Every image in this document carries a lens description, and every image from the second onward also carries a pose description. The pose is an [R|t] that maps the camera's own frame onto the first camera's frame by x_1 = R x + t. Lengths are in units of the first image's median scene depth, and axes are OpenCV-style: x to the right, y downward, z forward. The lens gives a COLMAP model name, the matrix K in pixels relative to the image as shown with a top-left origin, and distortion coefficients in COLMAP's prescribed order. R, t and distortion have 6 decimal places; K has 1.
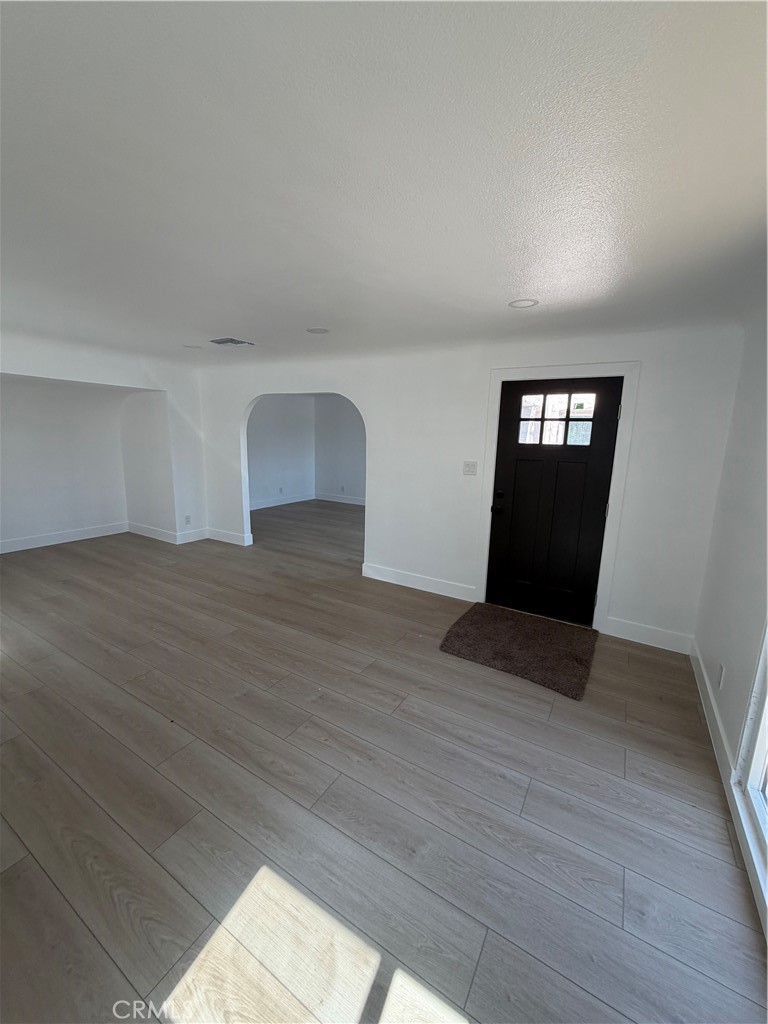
lens RADIAL K [[407.1, 0, 383.4], [0, 407.1, 509.9], [0, 0, 1]] dist [-0.001241, 0.000737]
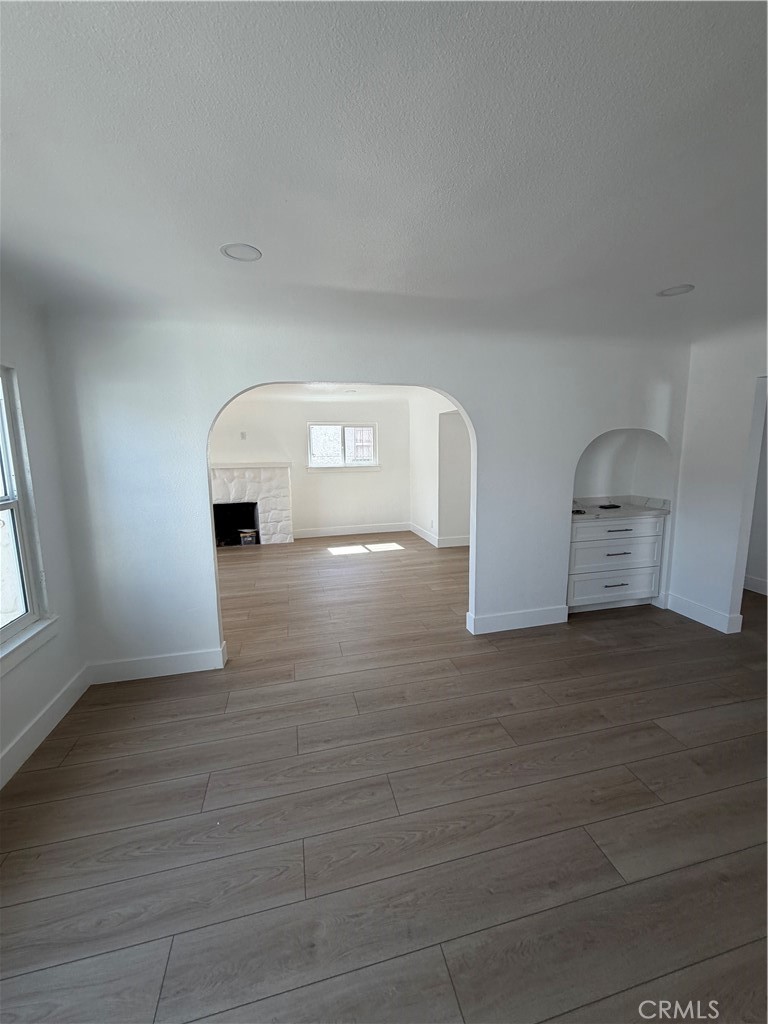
lens RADIAL K [[407.1, 0, 383.4], [0, 407.1, 509.9], [0, 0, 1]] dist [-0.001241, 0.000737]
pose [[-0.720306, 0.084129, -0.688536, 0.303577], [-0.130132, 0.958605, 0.253263, -0.417927], [0.681341, 0.272028, -0.679541, 2.413085]]
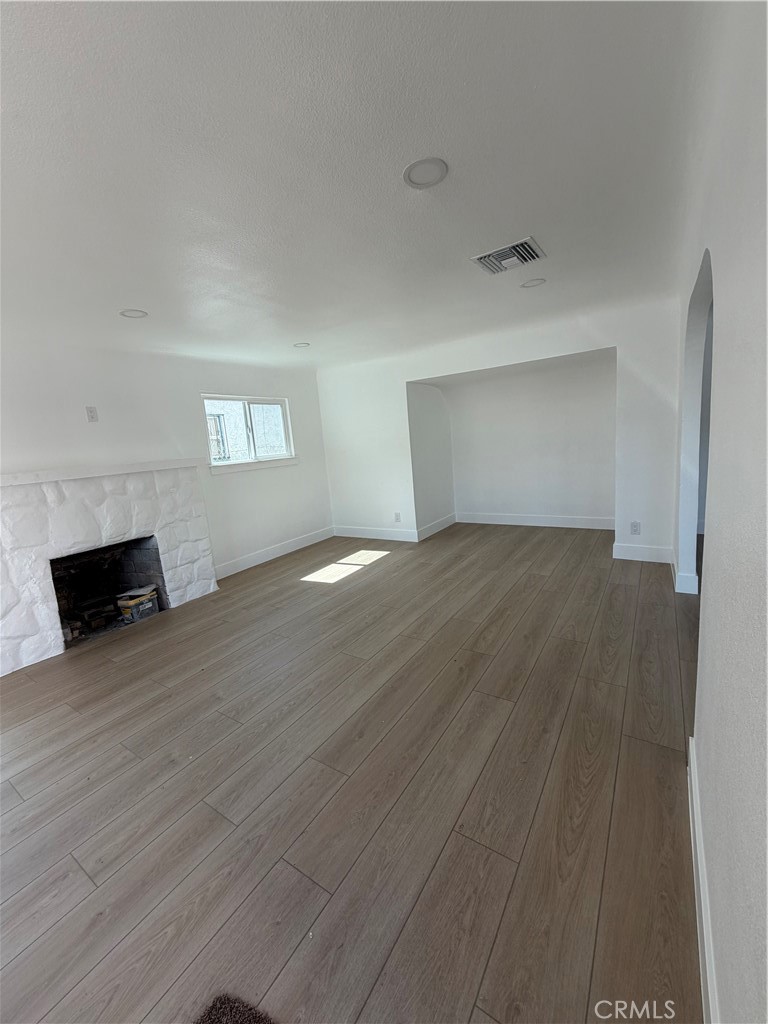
lens RADIAL K [[407.1, 0, 383.4], [0, 407.1, 509.9], [0, 0, 1]] dist [-0.001241, 0.000737]
pose [[-0.044686, 0.145058, -0.988413, 0.422572], [-0.100182, 0.983764, 0.148905, -0.127854], [0.993965, 0.105675, -0.029428, 1.127087]]
